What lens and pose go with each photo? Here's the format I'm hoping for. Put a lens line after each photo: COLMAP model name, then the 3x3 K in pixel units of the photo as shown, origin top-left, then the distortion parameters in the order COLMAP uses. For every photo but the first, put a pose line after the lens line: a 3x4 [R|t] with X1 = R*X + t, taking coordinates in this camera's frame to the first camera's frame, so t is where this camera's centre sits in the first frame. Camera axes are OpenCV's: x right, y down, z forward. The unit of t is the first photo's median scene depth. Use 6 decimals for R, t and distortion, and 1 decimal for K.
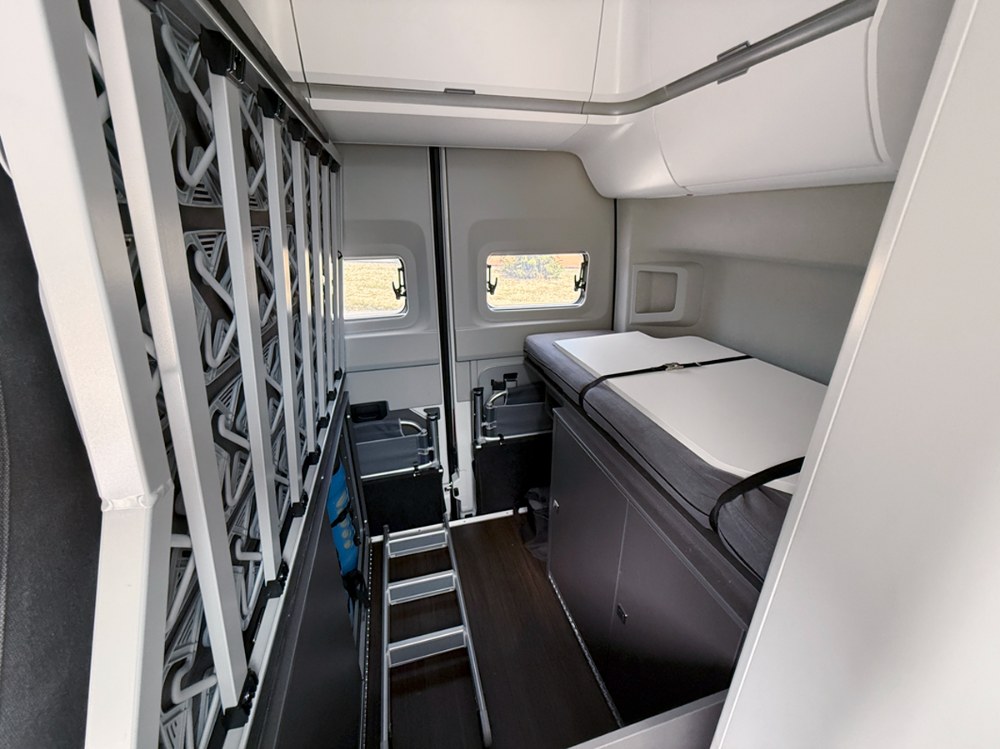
lens RADIAL K [[404.8, 0, 499.3], [0, 404.8, 371.7], [0, 0, 1]] dist [0.000536, -0.001165]
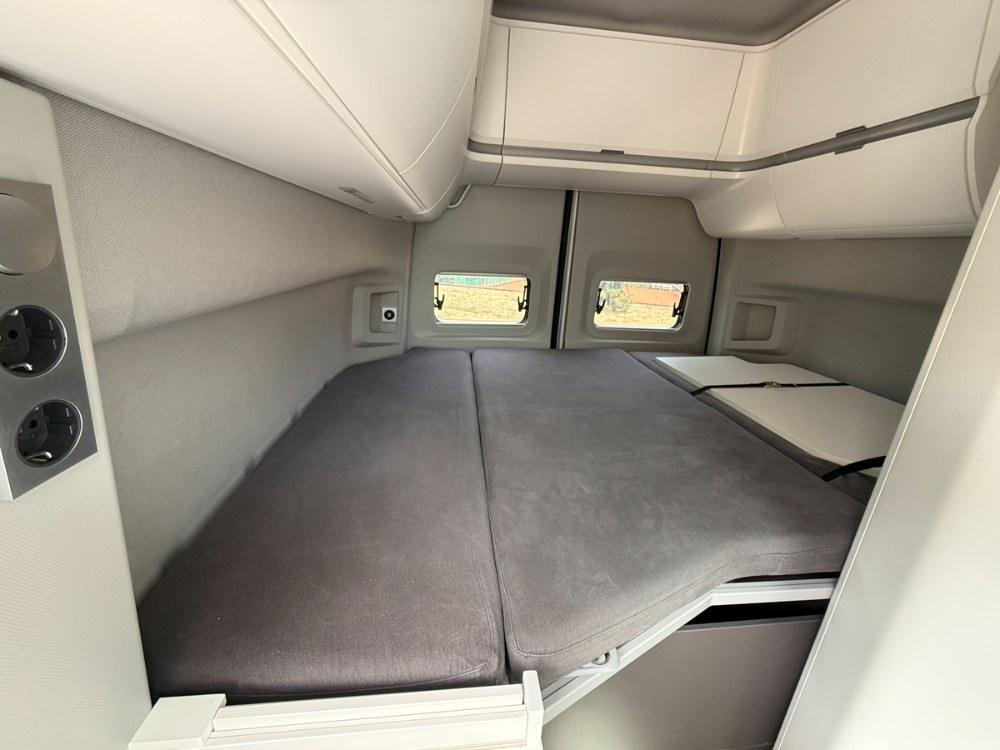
lens RADIAL K [[404.8, 0, 496.2], [0, 404.8, 372.6], [0, 0, 1]] dist [0.000536, -0.001165]
pose [[0.985593, 0.096292, -0.139051, -0.161153], [-0.105314, 0.992685, -0.059041, 0.092765], [0.132349, 0.072834, 0.988524, -0.208169]]
